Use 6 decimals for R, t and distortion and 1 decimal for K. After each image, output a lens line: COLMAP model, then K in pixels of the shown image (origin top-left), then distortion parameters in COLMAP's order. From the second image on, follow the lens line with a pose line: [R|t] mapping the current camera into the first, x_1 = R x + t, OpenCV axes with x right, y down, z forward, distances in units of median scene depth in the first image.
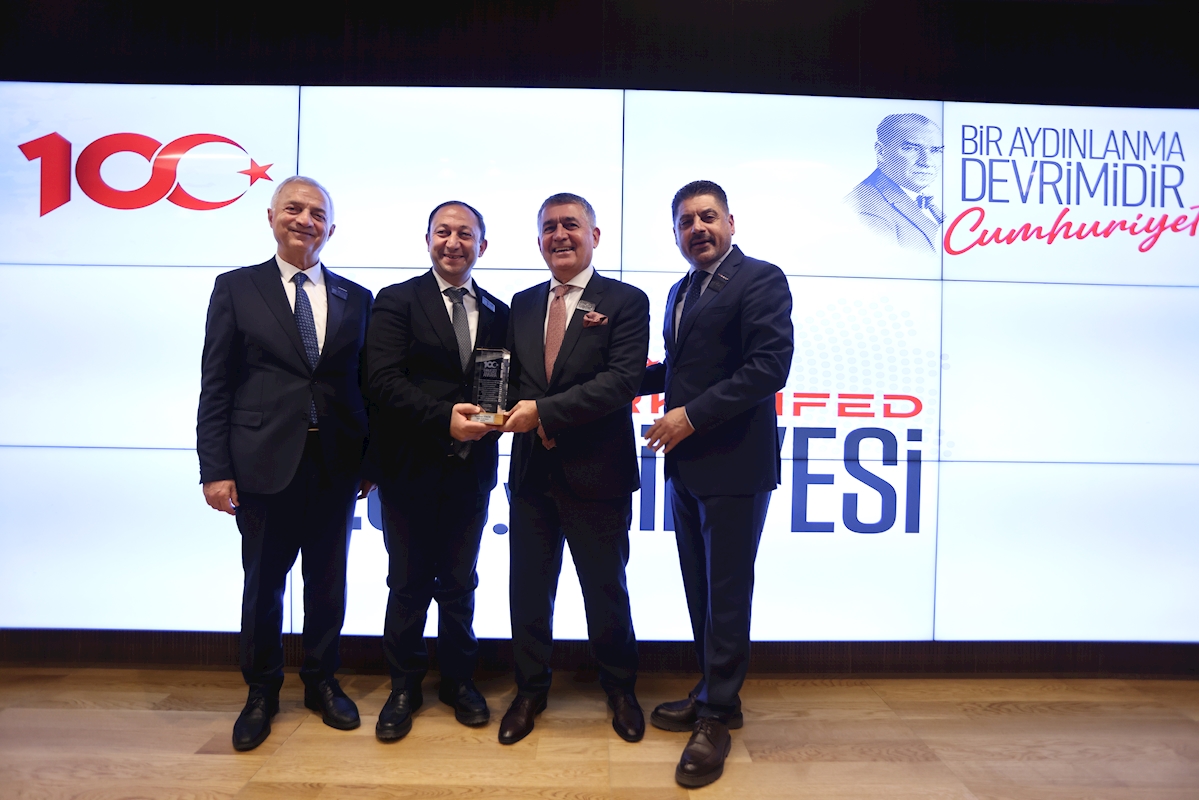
lens RADIAL K [[619.4, 0, 606.0], [0, 619.4, 413.4], [0, 0, 1]] dist [-0.048449, 0.022204]
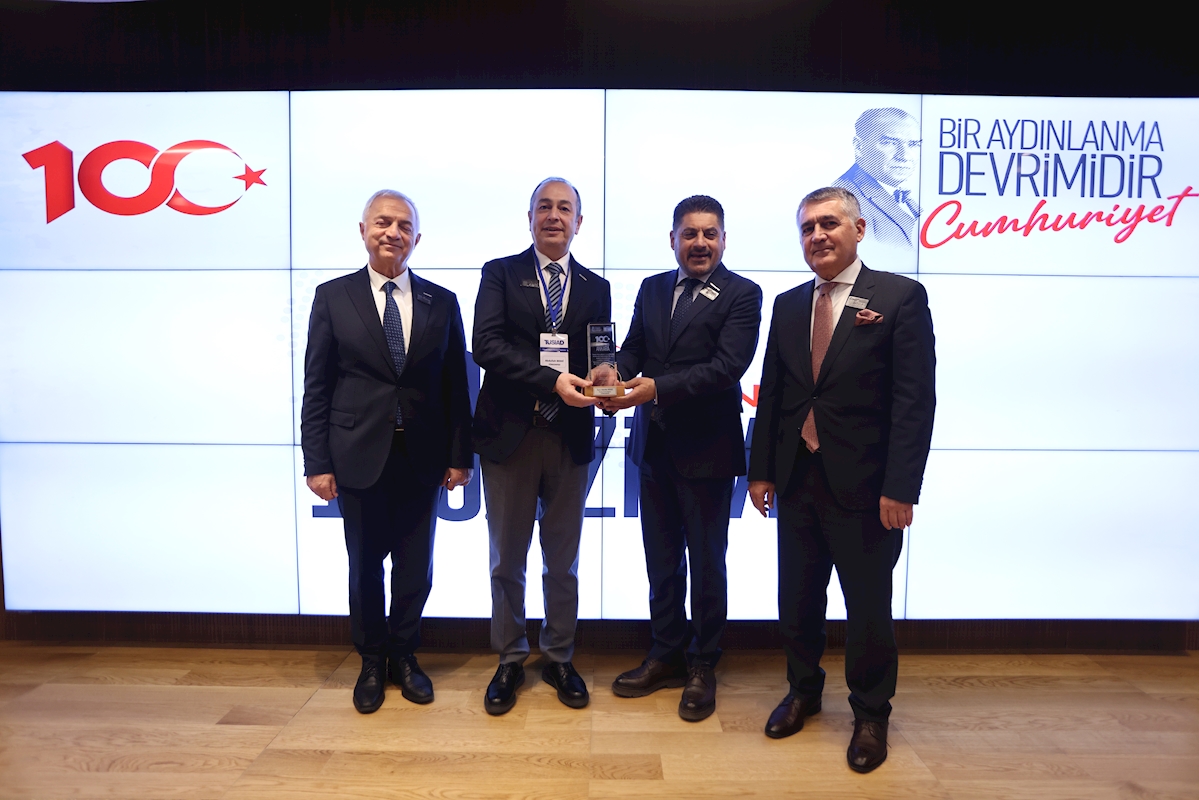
lens RADIAL K [[638.2, 0, 606.8], [0, 638.2, 413.3], [0, 0, 1]] dist [-0.048768, 0.024928]
pose [[0.999821, -0.008665, -0.016804, 0.044909], [0.009549, 0.998535, 0.053267, -0.045752], [0.016318, -0.053418, 0.998439, -0.076672]]
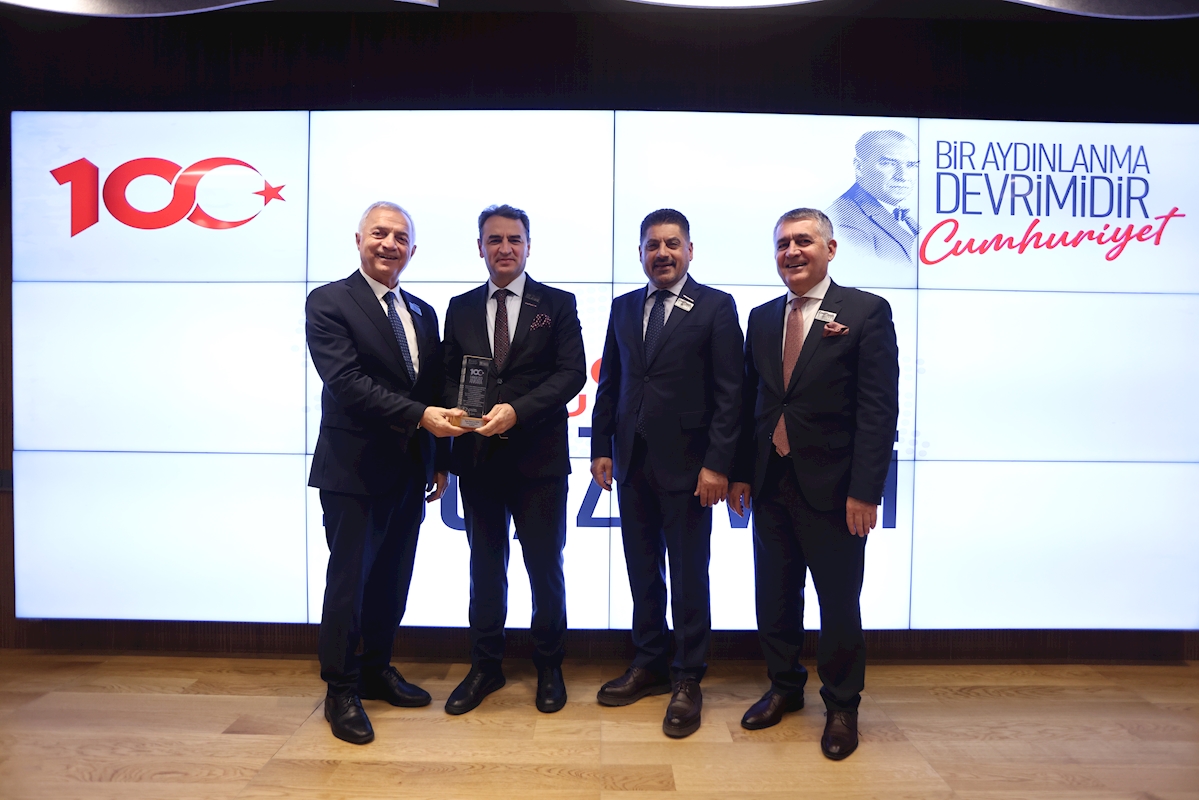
lens RADIAL K [[608.5, 0, 606.1], [0, 608.5, 414.0], [0, 0, 1]] dist [-0.050793, 0.022017]
pose [[0.999915, -0.005814, -0.011656, 0.023899], [0.005982, 0.999878, 0.014451, -0.020762], [0.011571, -0.014520, 0.999828, -0.044763]]
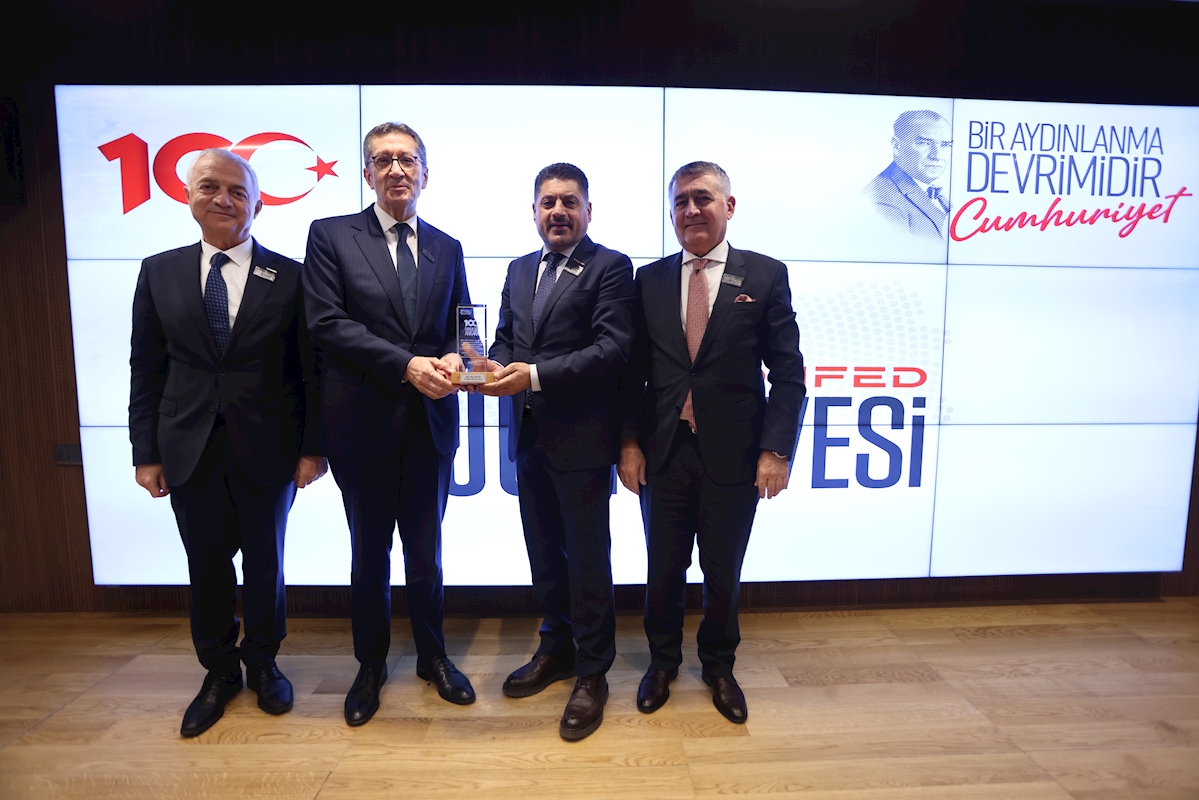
lens RADIAL K [[554.6, 0, 605.6], [0, 554.6, 408.5], [0, 0, 1]] dist [-0.051149, 0.017033]
pose [[0.999638, -0.016580, 0.021185, -0.102596], [0.014752, 0.996384, 0.083678, -0.047193], [-0.022495, -0.083336, 0.996268, -0.001309]]
